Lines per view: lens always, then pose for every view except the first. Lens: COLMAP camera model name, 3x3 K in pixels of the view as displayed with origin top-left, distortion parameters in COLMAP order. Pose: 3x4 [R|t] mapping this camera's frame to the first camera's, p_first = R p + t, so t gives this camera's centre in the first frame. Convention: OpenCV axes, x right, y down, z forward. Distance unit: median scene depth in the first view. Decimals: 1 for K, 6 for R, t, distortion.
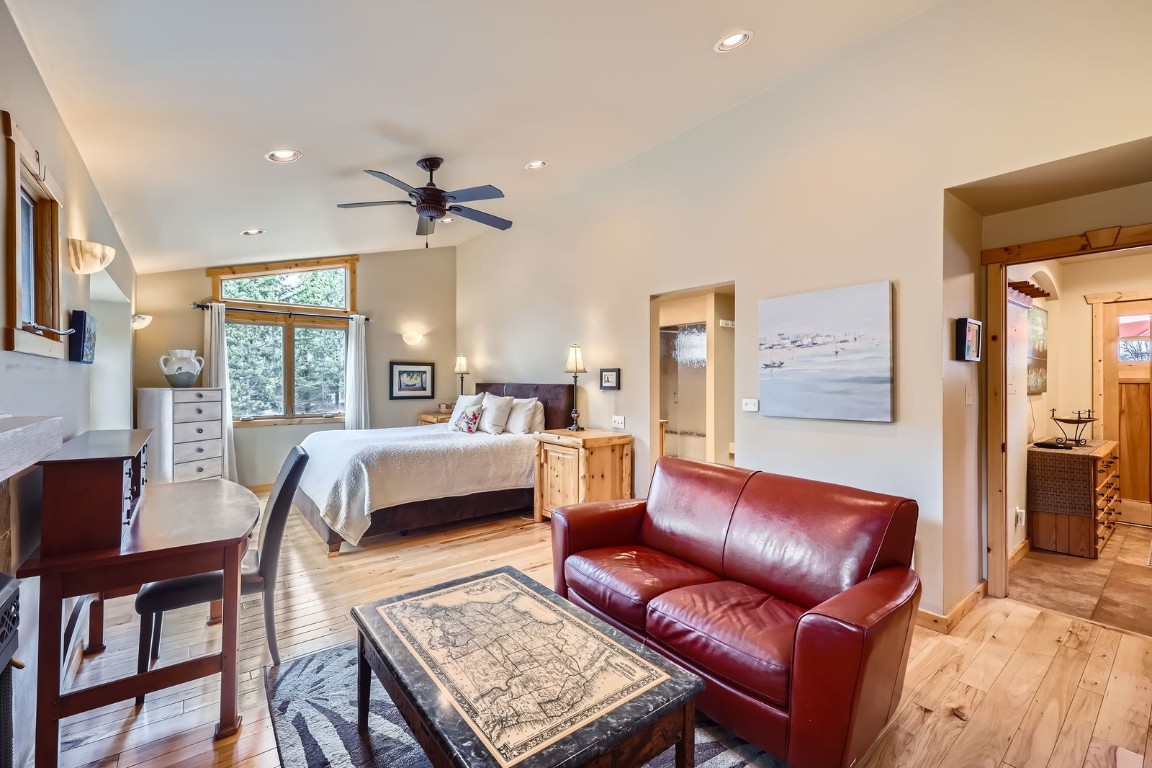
lens RADIAL K [[490.5, 0, 568.1], [0, 490.5, 379.7], [0, 0, 1]] dist [0.007408, 0.000045]
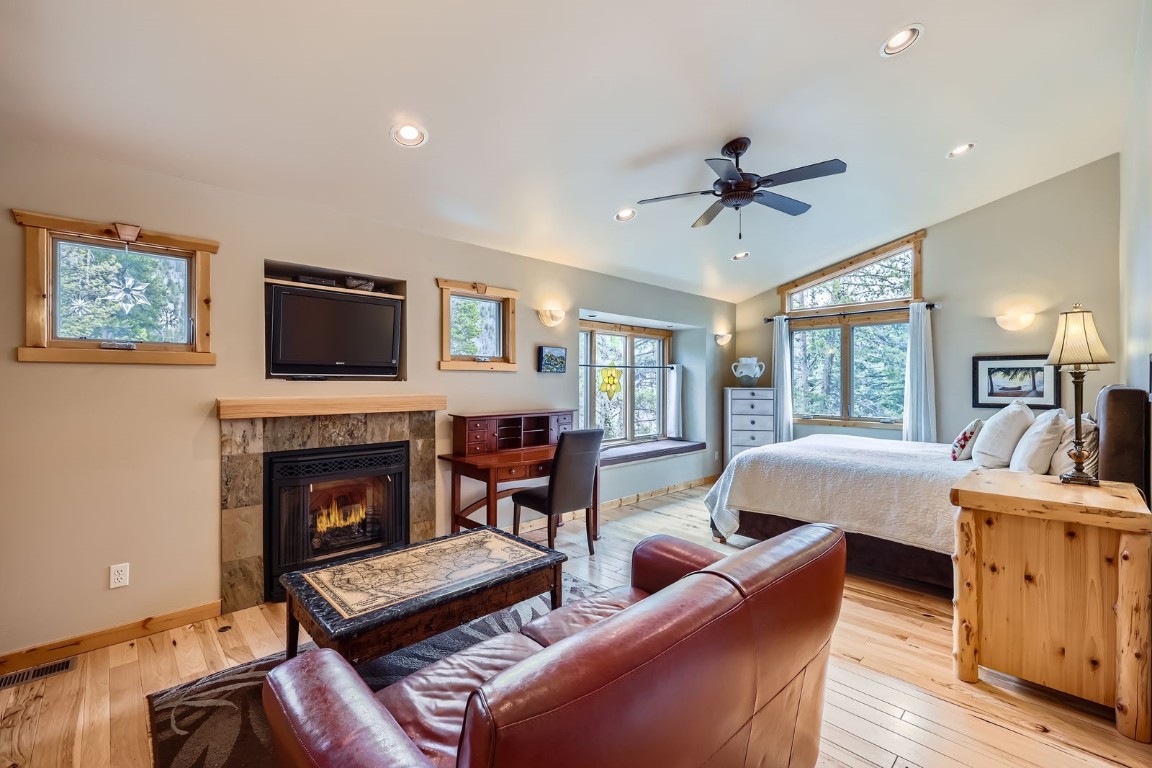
lens RADIAL K [[490.5, 0, 567.7], [0, 490.5, 383.5], [0, 0, 1]] dist [0.007408, 0.000045]
pose [[0.086081, 0.002716, -0.996284, 0.451743], [0.001276, 0.999995, 0.002837, 0.001807], [0.996287, -0.001515, 0.086077, 0.439255]]
